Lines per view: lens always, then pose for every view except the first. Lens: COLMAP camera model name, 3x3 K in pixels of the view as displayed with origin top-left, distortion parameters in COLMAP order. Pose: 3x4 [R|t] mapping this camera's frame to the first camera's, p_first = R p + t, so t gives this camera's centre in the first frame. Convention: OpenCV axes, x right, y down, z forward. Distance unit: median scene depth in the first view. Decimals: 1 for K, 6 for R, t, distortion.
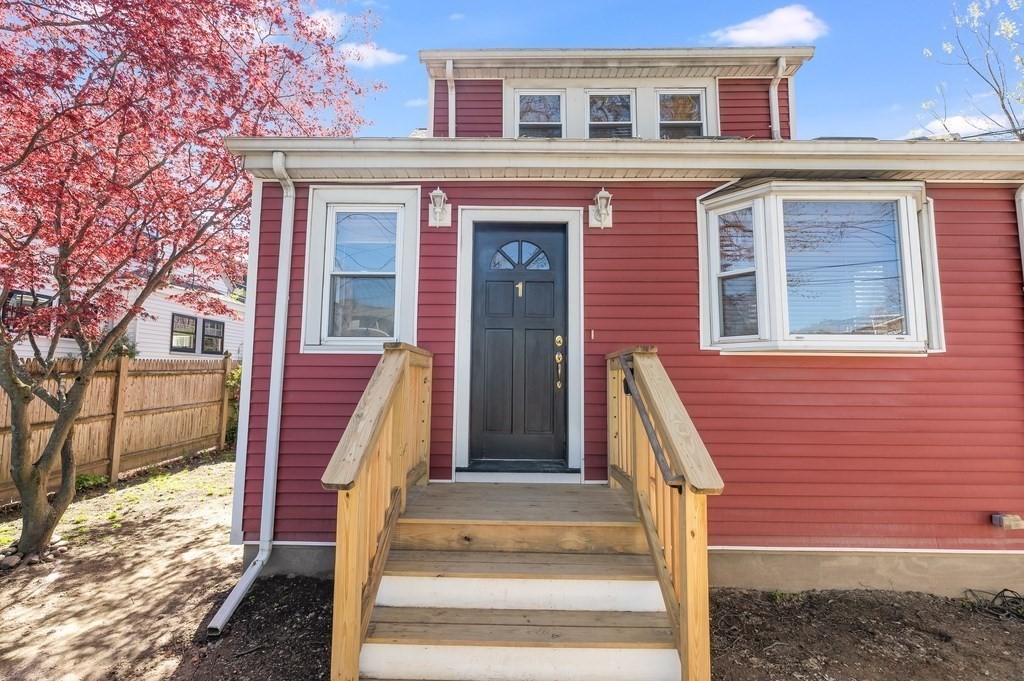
lens RADIAL K [[447.7, 0, 509.9], [0, 447.7, 335.8], [0, 0, 1]] dist [-0.001227, -0.000120]
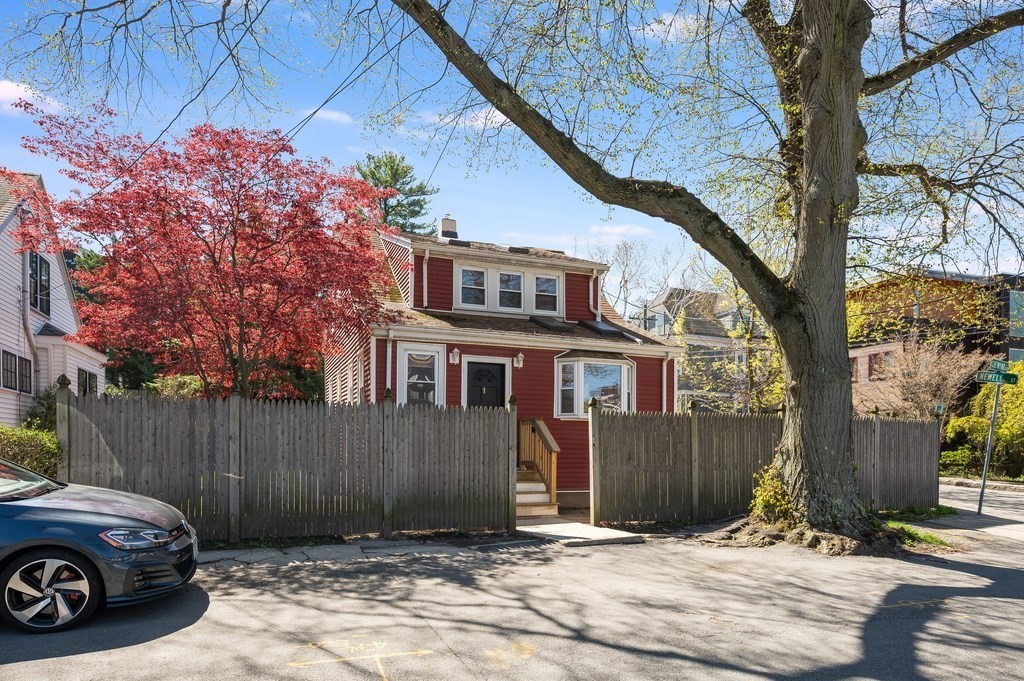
lens RADIAL K [[635.9, 0, 514.5], [0, 635.9, 341.9], [0, 0, 1]] dist [0.000075, 0.000015]
pose [[0.935707, 0.063054, 0.347097, -1.027787], [-0.036280, 0.995880, -0.083110, -0.089341], [-0.350907, 0.065174, 0.934140, -2.239895]]
